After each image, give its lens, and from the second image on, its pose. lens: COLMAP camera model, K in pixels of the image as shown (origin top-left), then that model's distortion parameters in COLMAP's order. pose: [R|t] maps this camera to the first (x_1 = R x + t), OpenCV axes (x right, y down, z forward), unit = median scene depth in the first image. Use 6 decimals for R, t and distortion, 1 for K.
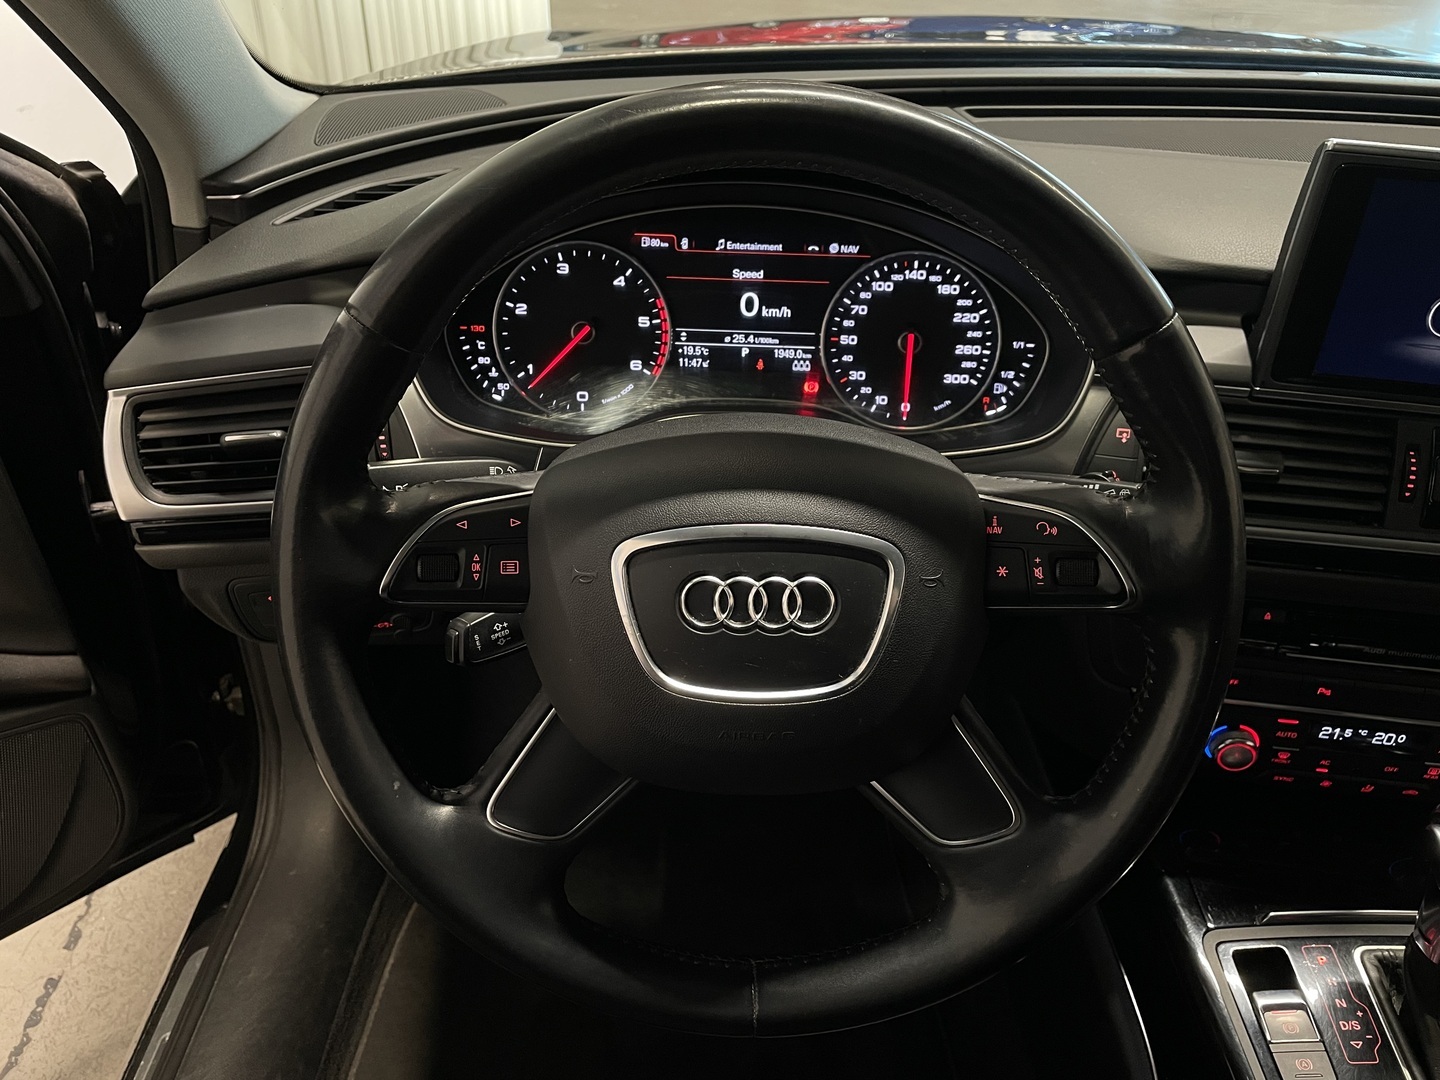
lens RADIAL K [[1093.4, 0, 719.9], [0, 1093.4, 532.5], [0, 0, 1]] dist [0.097157, -0.147562]
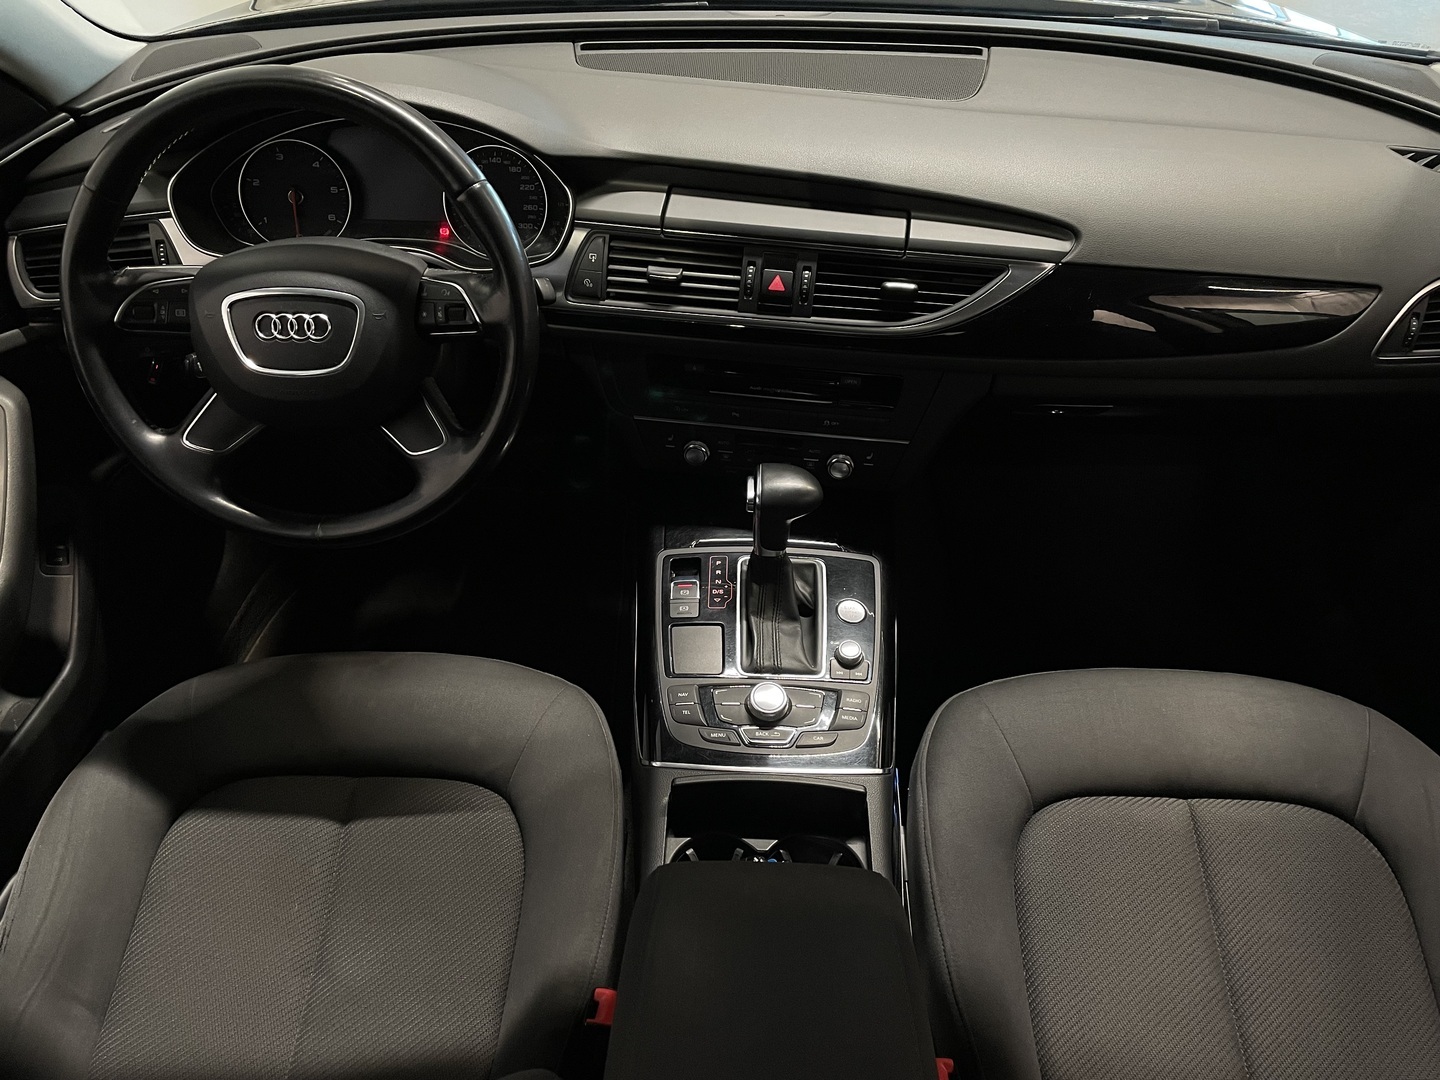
lens RADIAL K [[1088.7, 0, 720.0], [0, 1088.7, 540.0], [0, 0, 1]] dist [0.089201, -0.106996]
pose [[0.999346, 0.000771, -0.036140, 0.564991], [0.003152, 0.994105, 0.108372, 0.149079], [0.036010, -0.108415, 0.993453, -0.666092]]
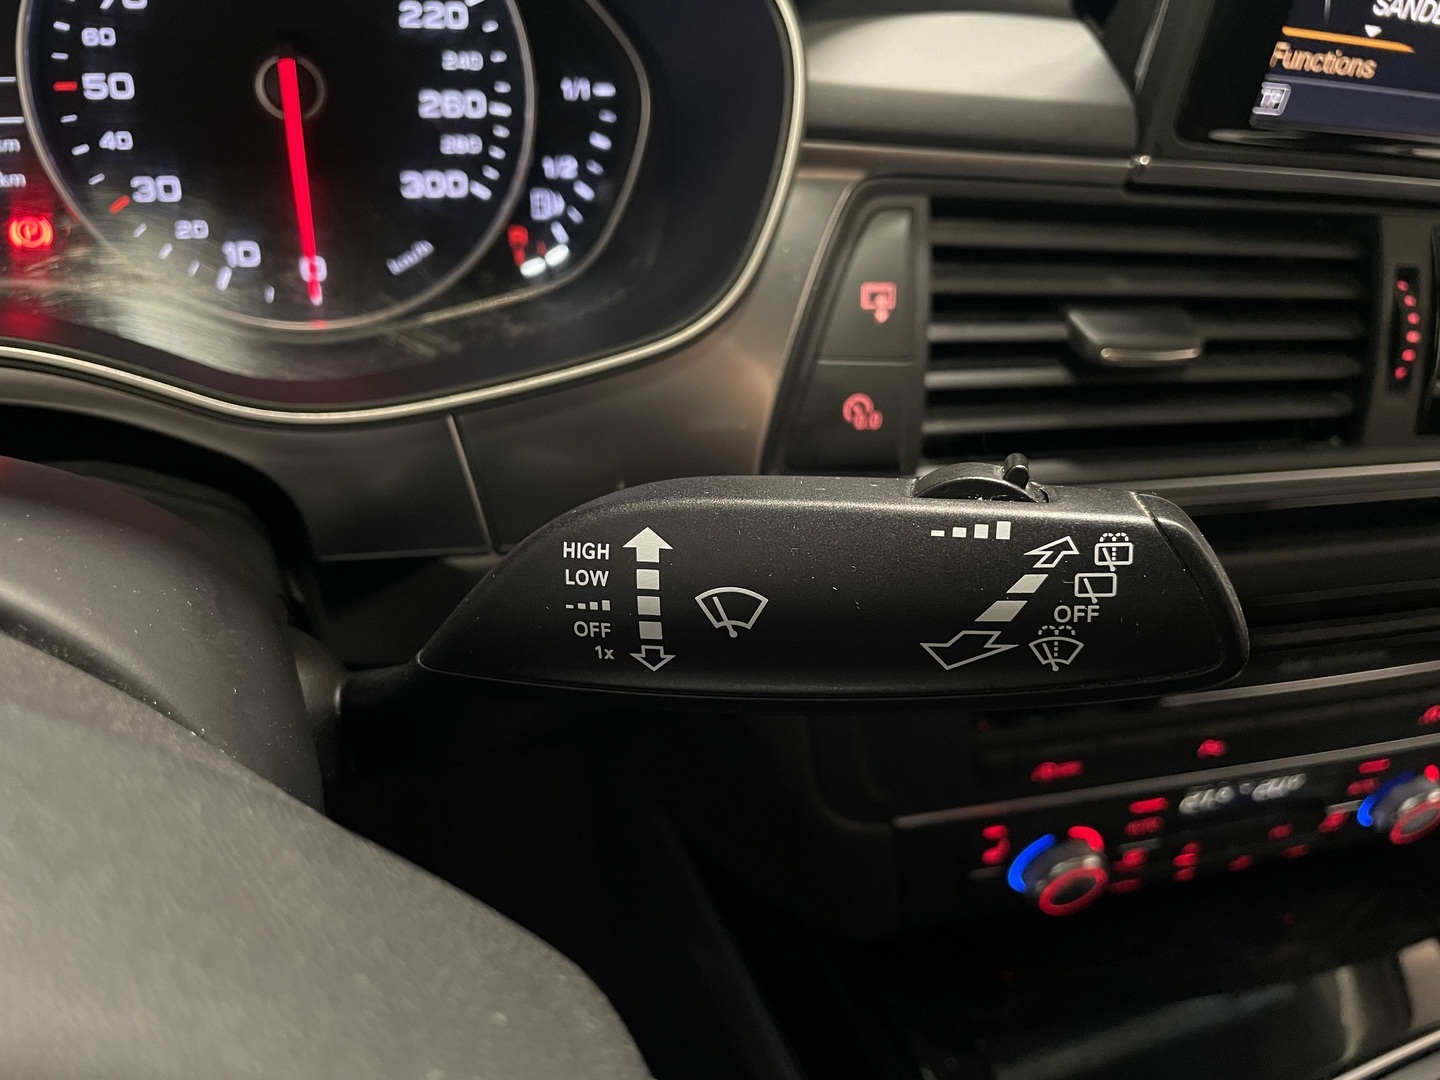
lens RADIAL K [[1132.6, 0, 720.0], [0, 1132.6, 540.0], [0, 0, 1]] dist [0.043771, -0.089443]
pose [[0.909041, -0.171369, 0.379839, 0.133127], [0.121229, 0.980856, 0.152397, -0.066263], [-0.398684, -0.092488, 0.912413, 0.585617]]
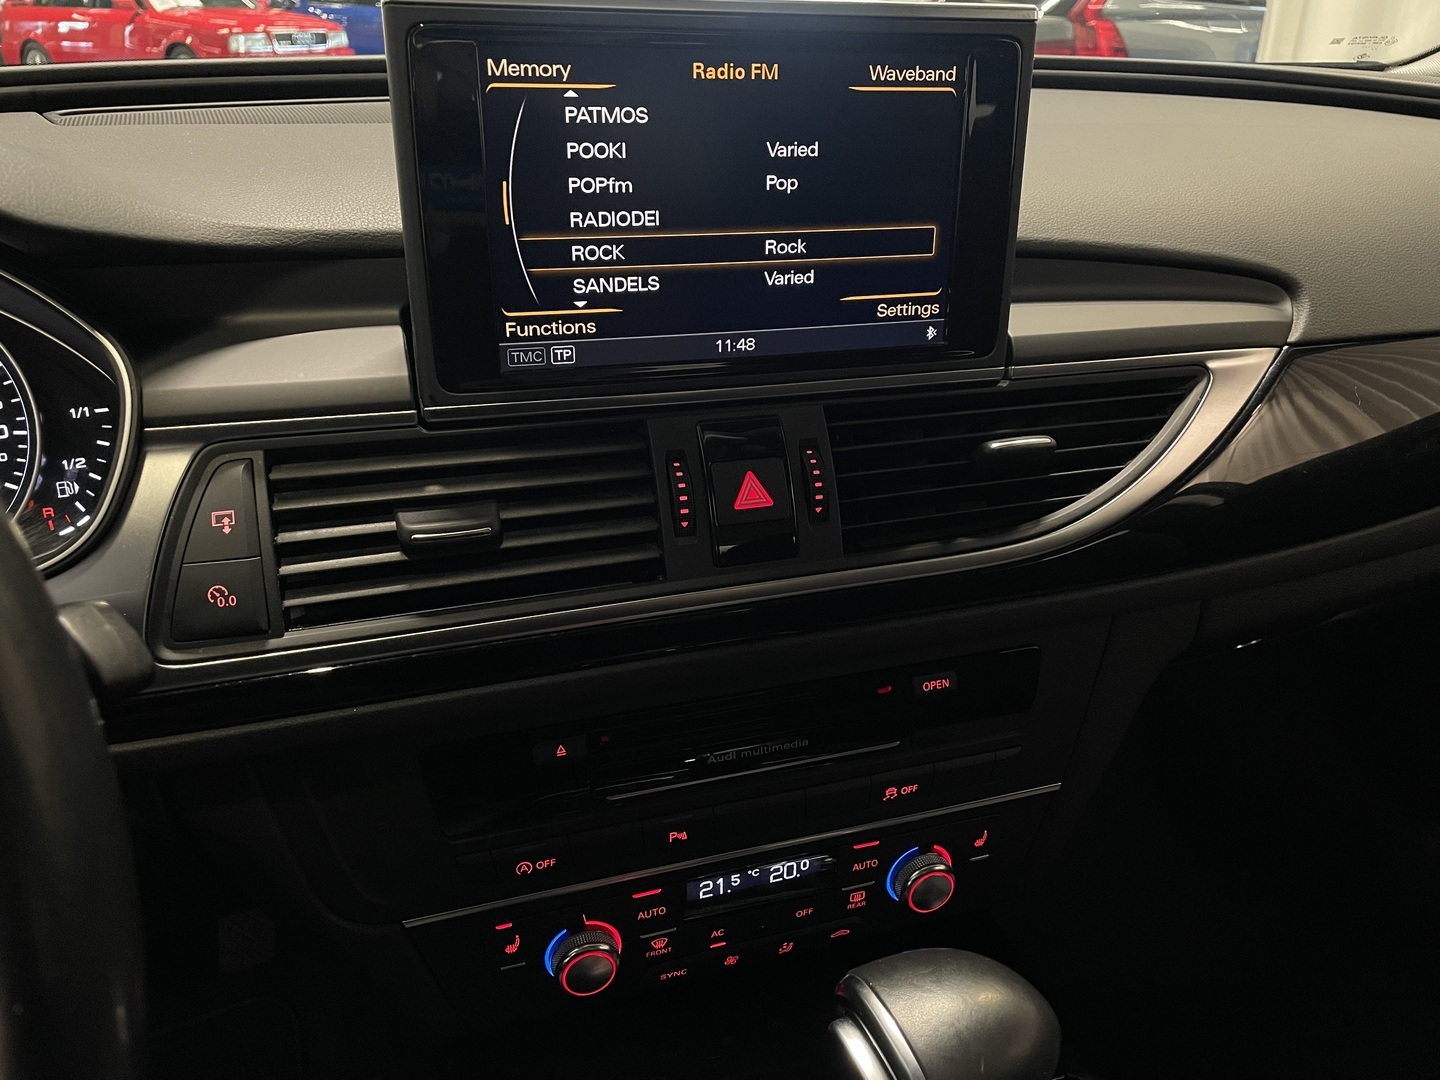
lens RADIAL K [[1093.4, 0, 719.9], [0, 1093.4, 532.5], [0, 0, 1]] dist [0.097157, -0.147562]
pose [[0.906260, -0.199767, 0.372540, 0.346242], [0.246766, 0.965554, -0.082537, 0.026937], [-0.343219, 0.166730, 0.924338, 0.337315]]
